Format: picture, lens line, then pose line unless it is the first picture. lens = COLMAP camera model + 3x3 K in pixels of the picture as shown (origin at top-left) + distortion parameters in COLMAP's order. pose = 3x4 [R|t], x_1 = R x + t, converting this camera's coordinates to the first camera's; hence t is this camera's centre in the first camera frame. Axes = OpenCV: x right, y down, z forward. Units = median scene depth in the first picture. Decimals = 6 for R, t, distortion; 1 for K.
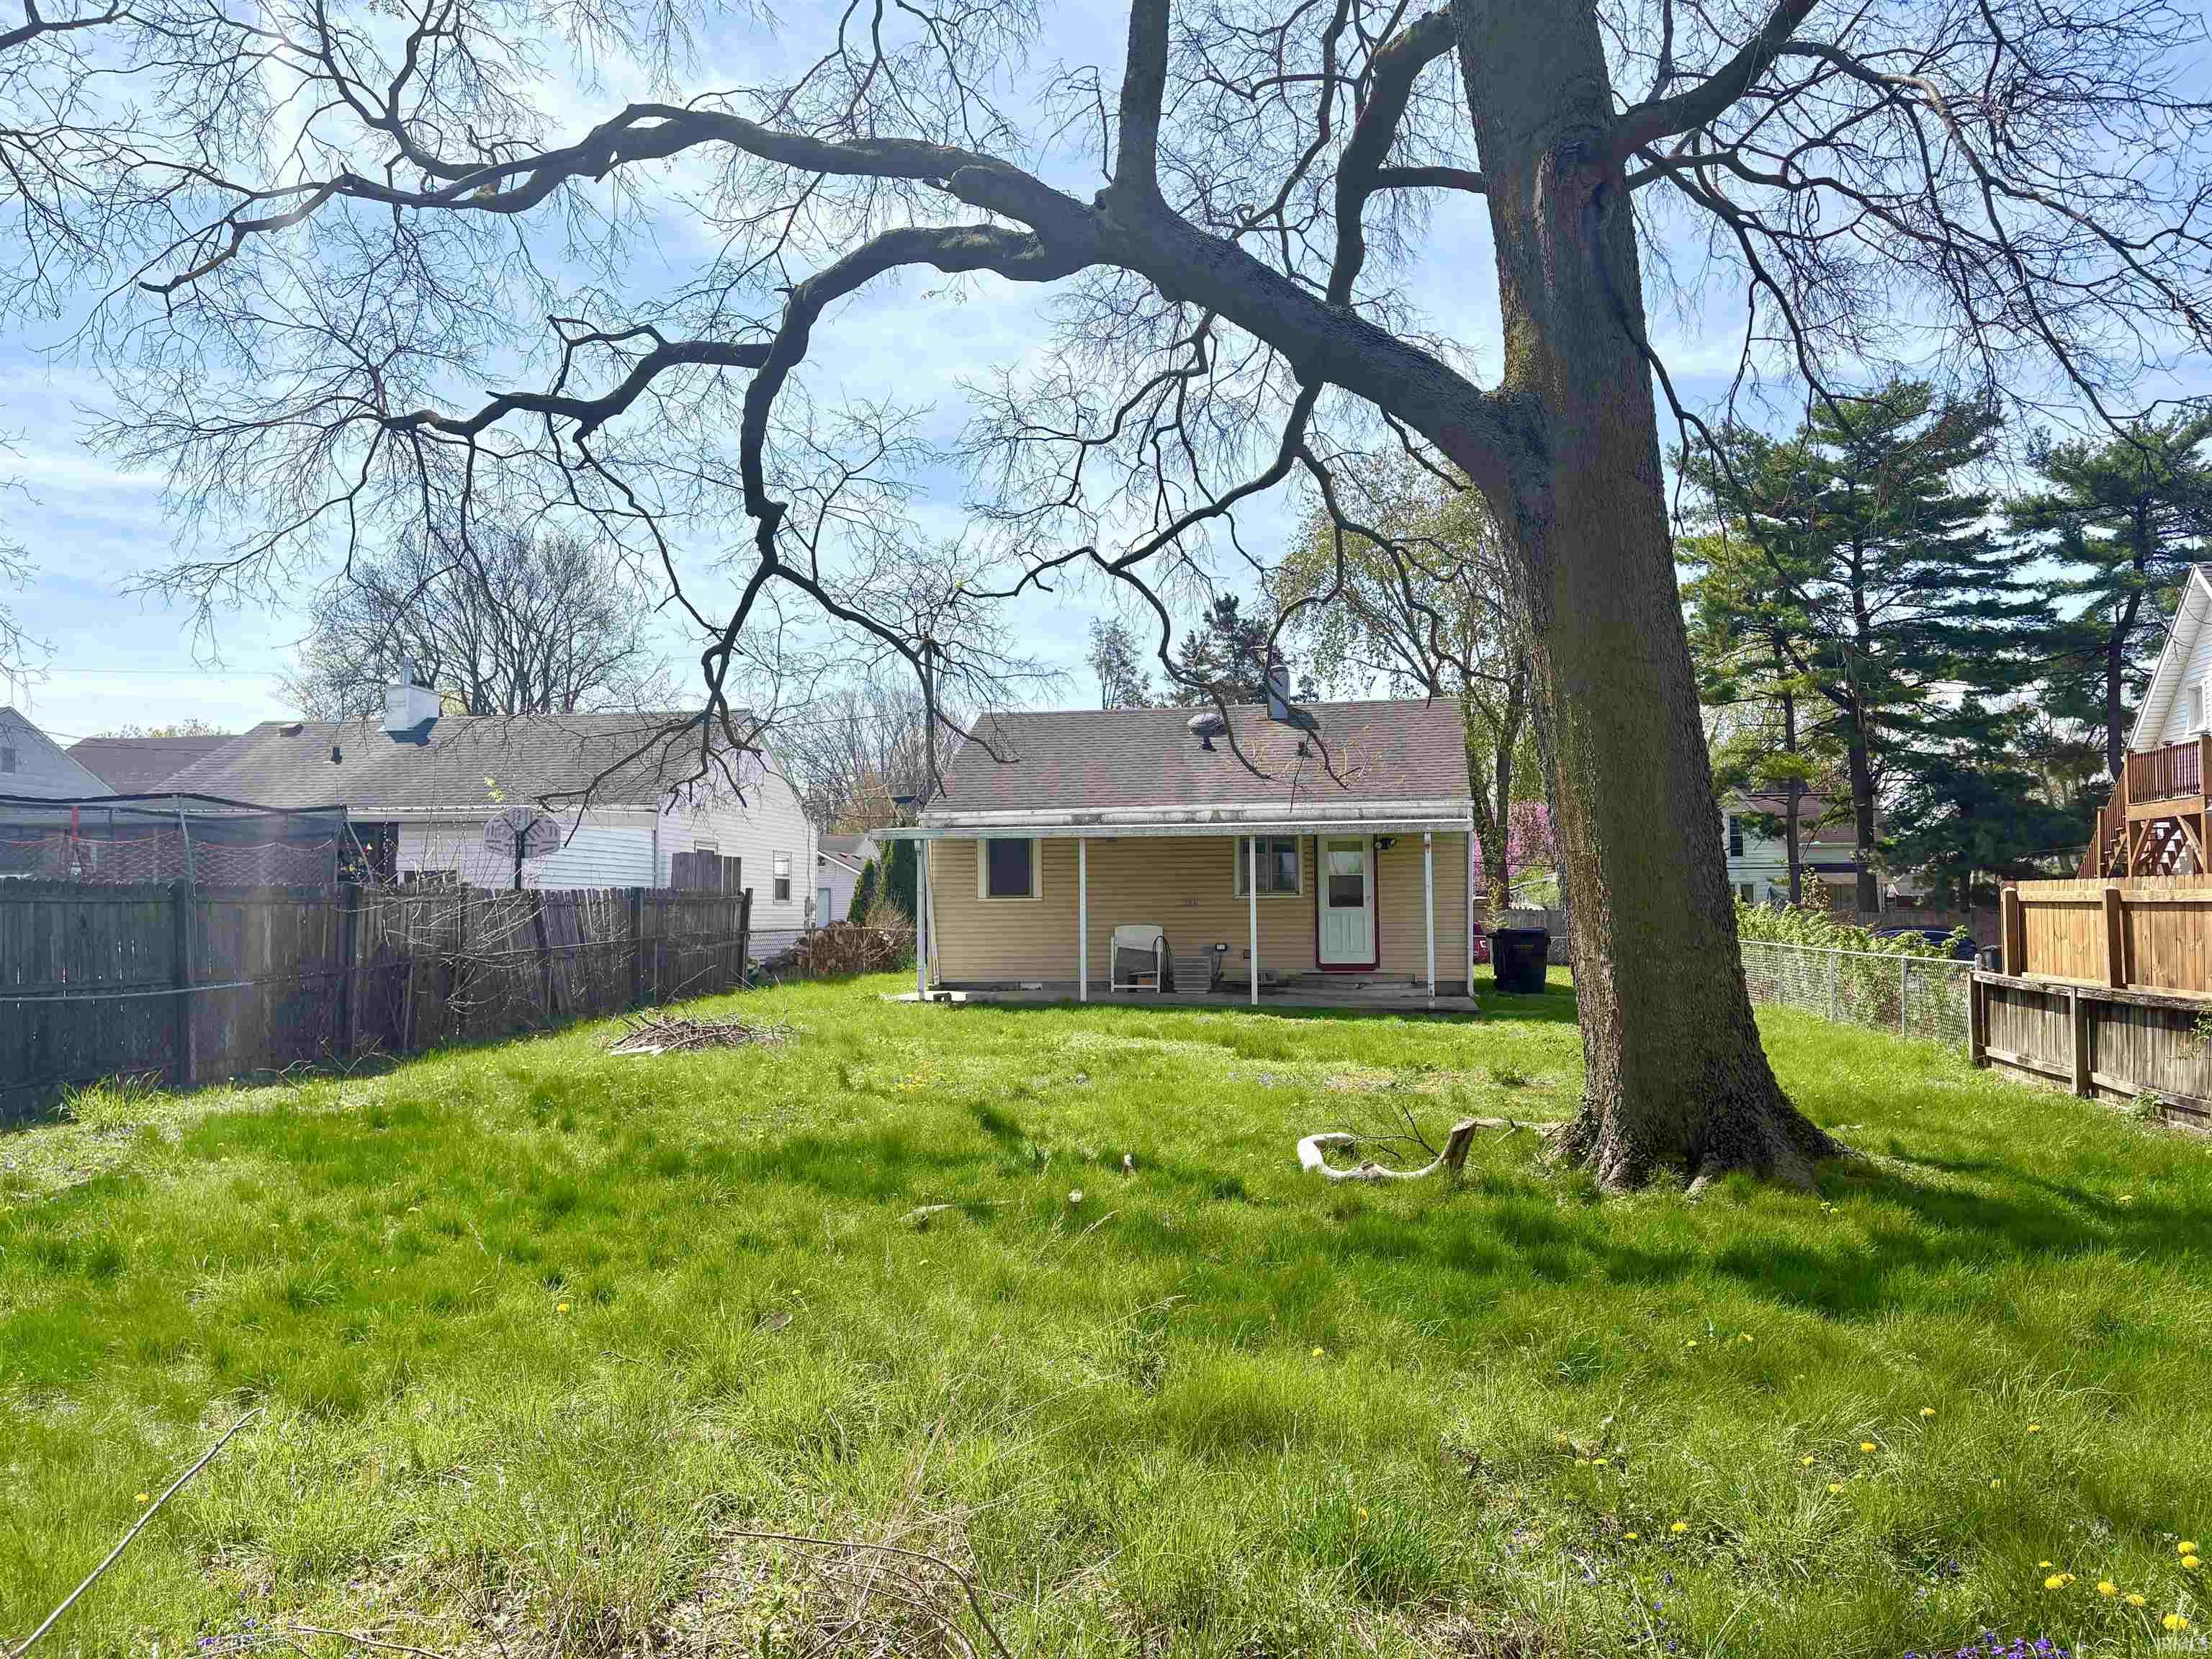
lens RADIAL K [[1674.6, 0, 1105.8], [0, 1674.6, 826.6], [0, 0, 1]] dist [0.052073, -0.001200]
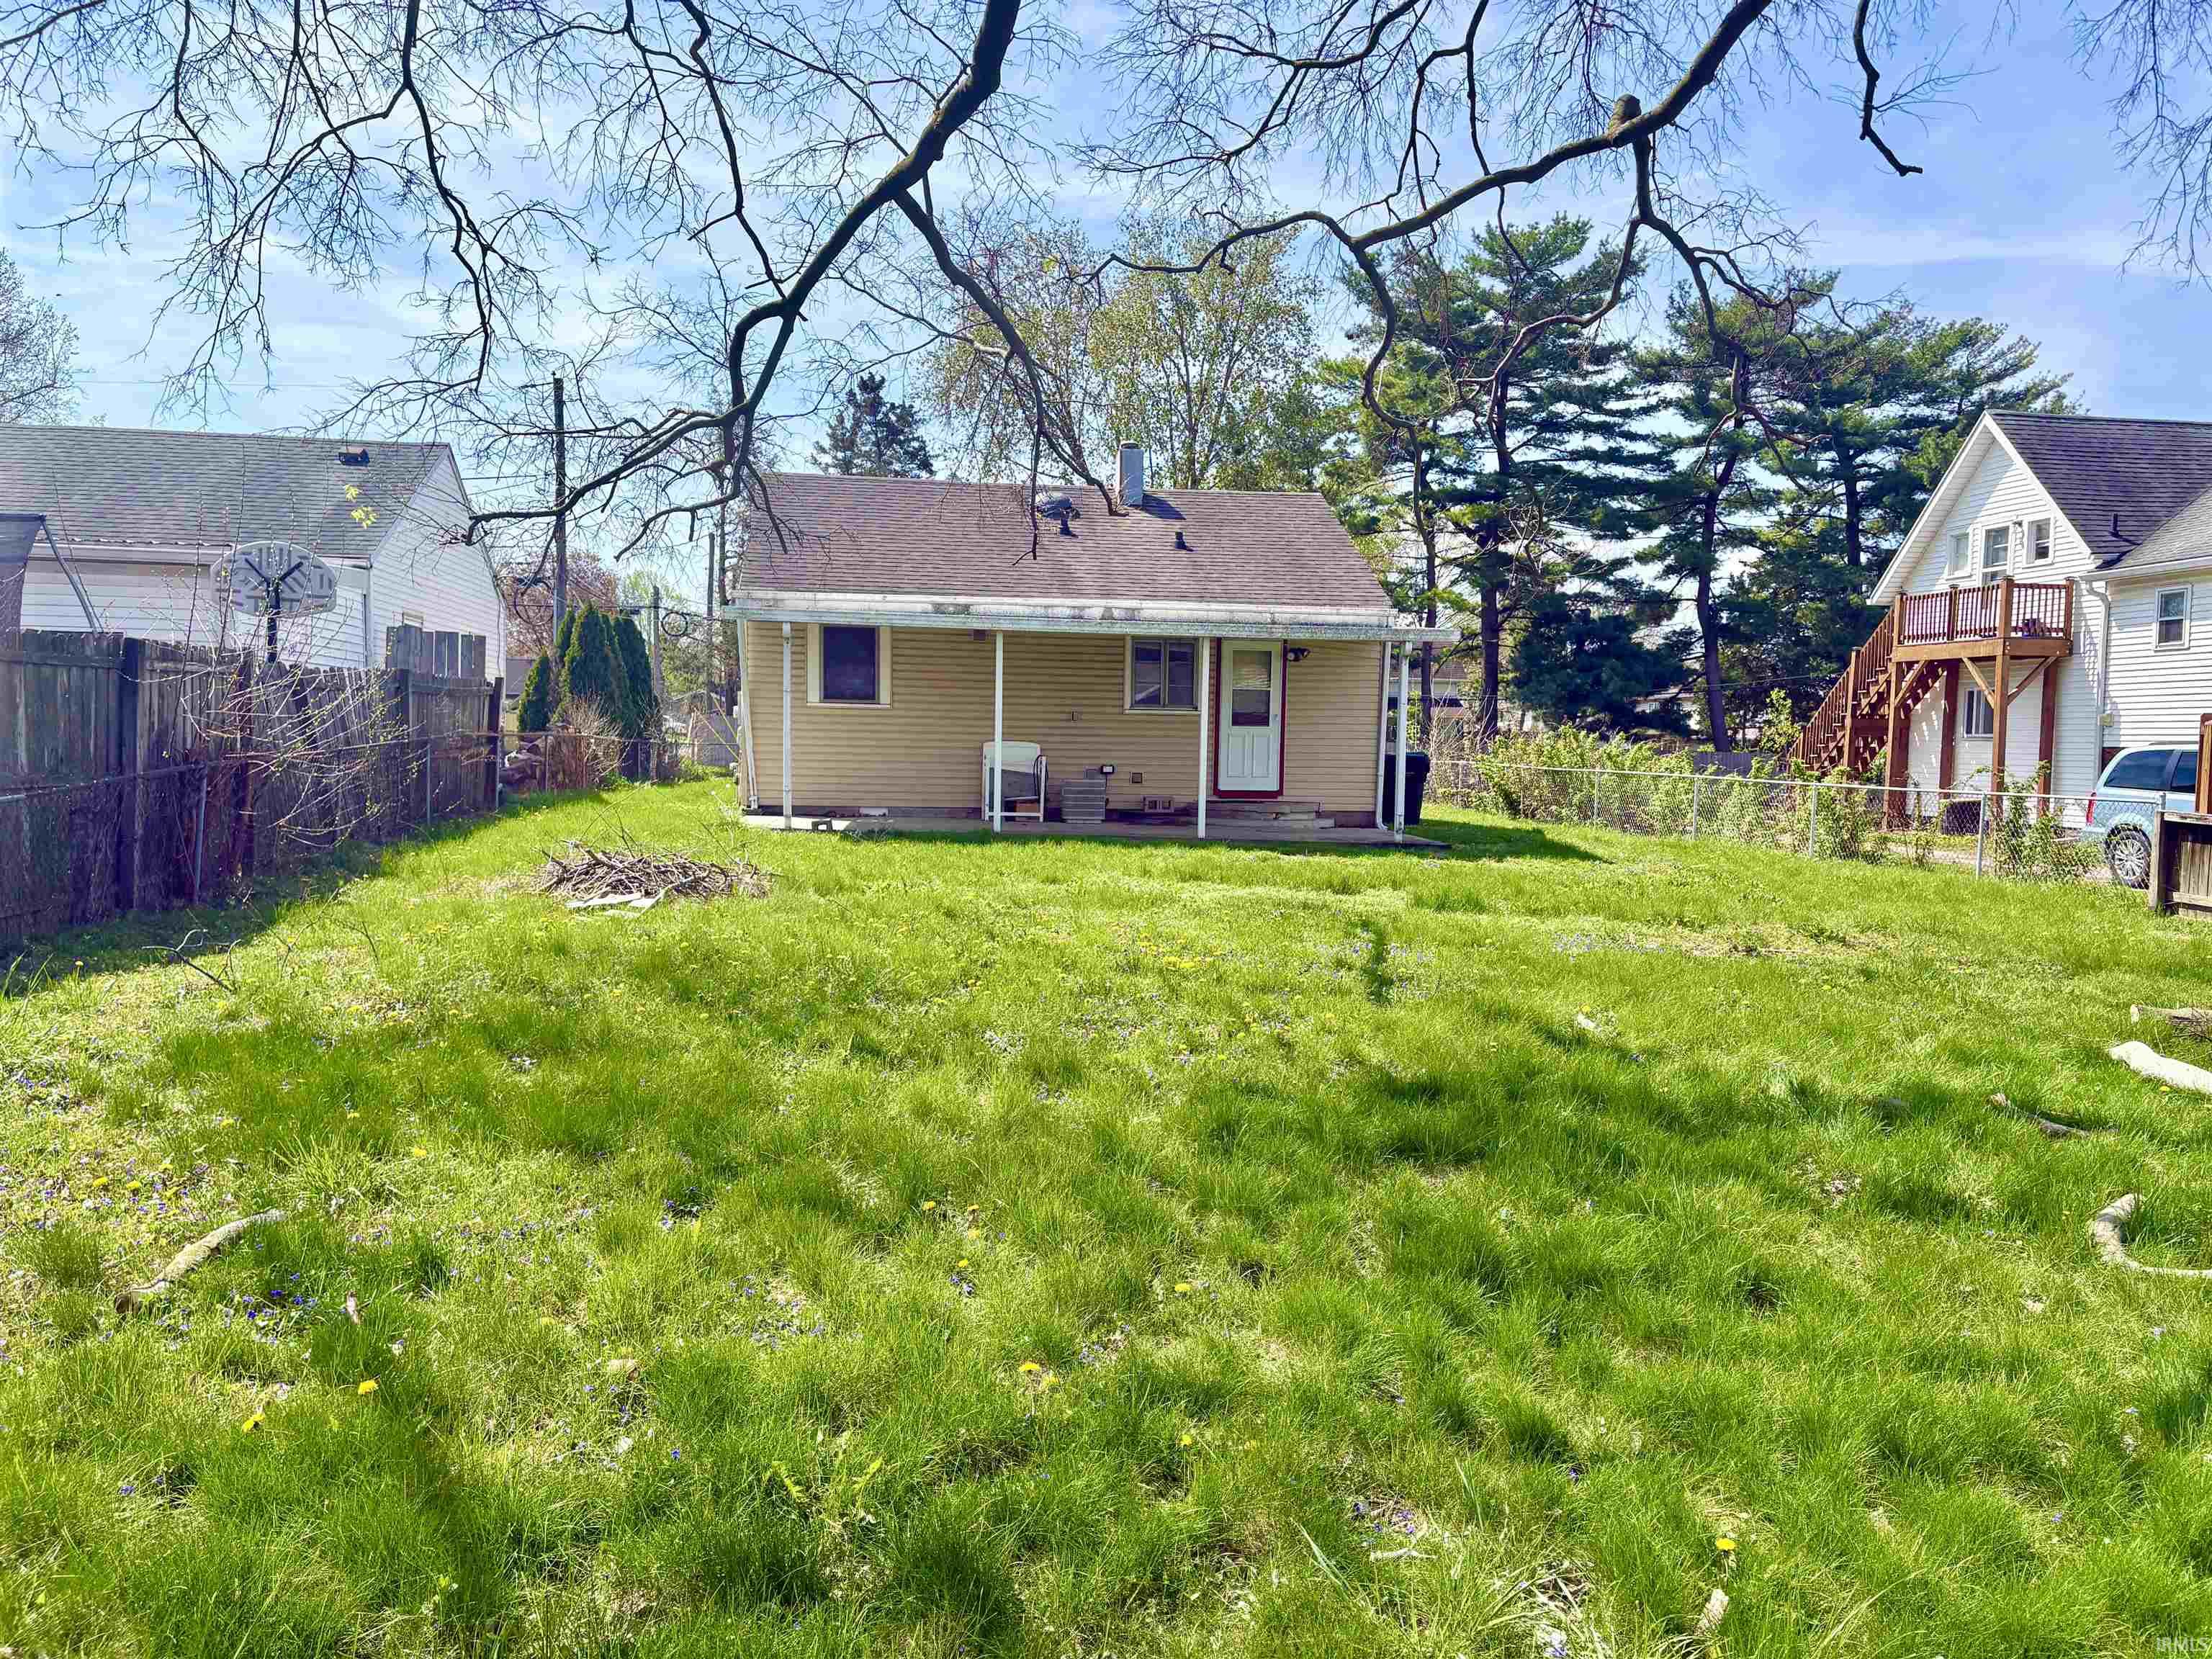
lens RADIAL K [[1674.6, 0, 1105.7], [0, 1674.6, 829.5], [0, 0, 1]] dist [0.052073, -0.001200]
pose [[0.947774, 0.007922, 0.318843, -0.127036], [-0.041991, 0.994089, 0.100121, 0.010811], [-0.316165, -0.108280, 0.942505, 0.123613]]
